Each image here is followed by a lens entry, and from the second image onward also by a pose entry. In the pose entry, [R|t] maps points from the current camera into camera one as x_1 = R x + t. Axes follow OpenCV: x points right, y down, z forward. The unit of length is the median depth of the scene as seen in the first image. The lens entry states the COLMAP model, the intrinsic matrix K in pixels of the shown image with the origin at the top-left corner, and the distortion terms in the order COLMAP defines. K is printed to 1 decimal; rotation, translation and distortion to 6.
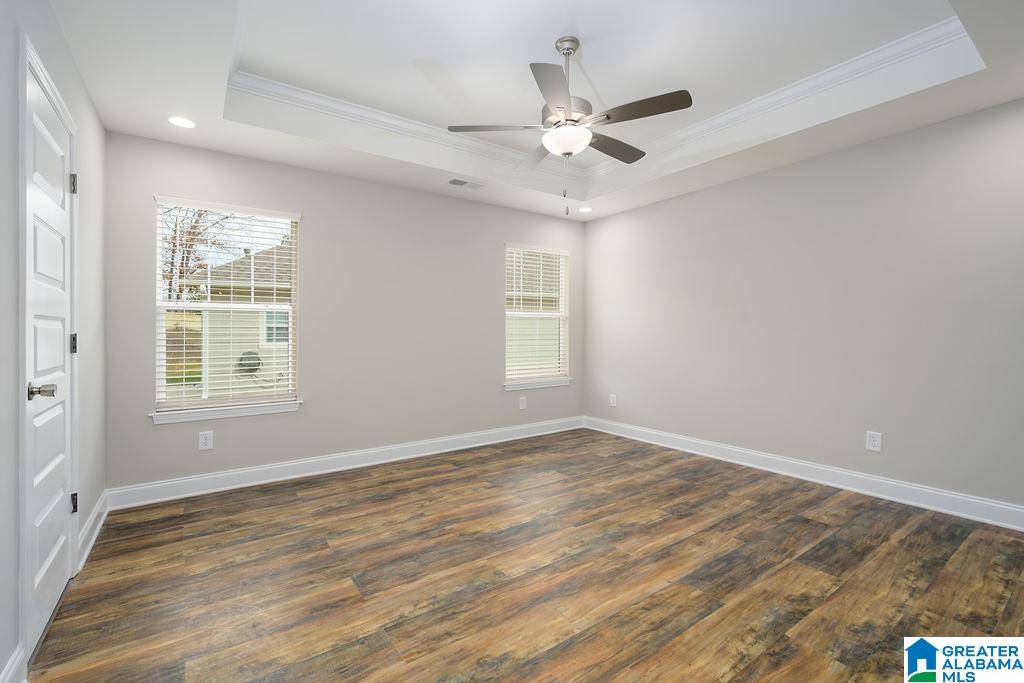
lens RADIAL K [[447.0, 0, 512.0], [0, 447.0, 341.5], [0, 0, 1]] dist [0.000563, -0.000090]
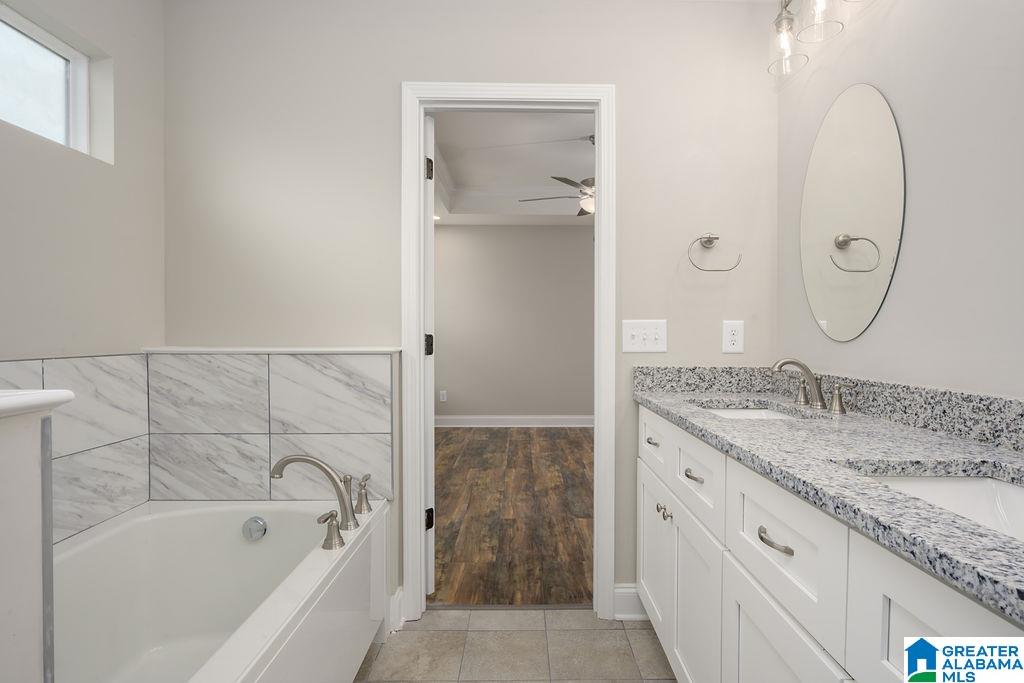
lens RADIAL K [[552.5, 0, 512.0], [0, 552.5, 341.5], [0, 0, 1]] dist [0.000147, 0.000012]
pose [[0.579241, -0.010748, 0.815085, -1.726141], [0.013759, 0.999900, 0.003407, -0.003431], [-0.815040, 0.009242, 0.579331, 0.193177]]
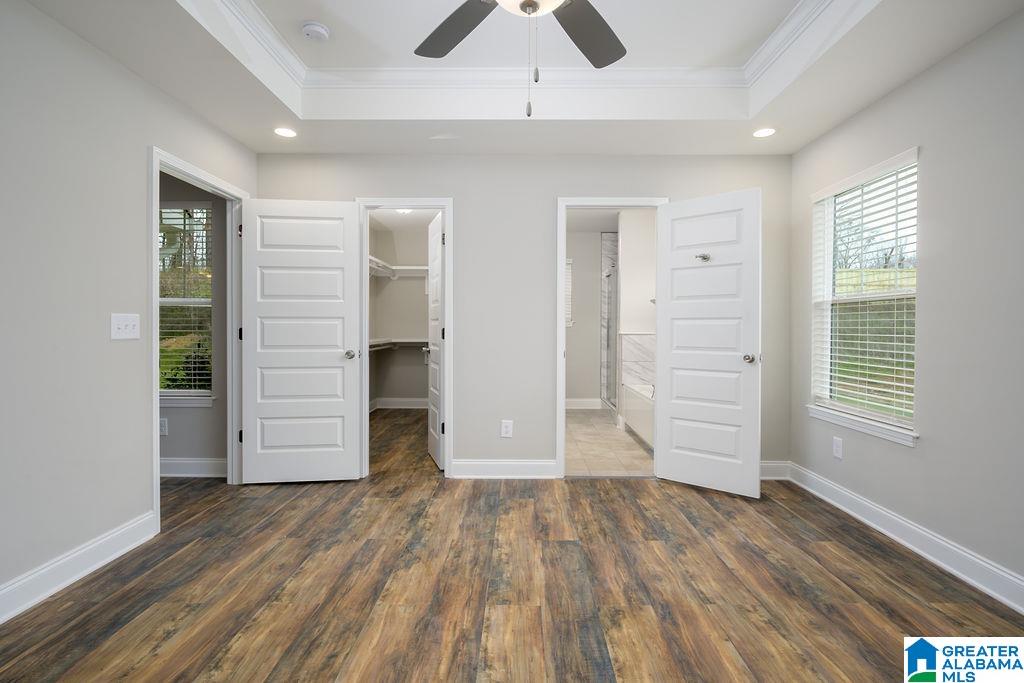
lens RADIAL K [[472.8, 0, 512.0], [0, 472.8, 341.5], [0, 0, 1]] dist [-0.001058, -0.000149]
pose [[-0.584448, 0.026463, -0.810999, 0.681639], [-0.018444, 0.998777, 0.045882, -0.034129], [0.811221, 0.041774, -0.583245, 1.491213]]
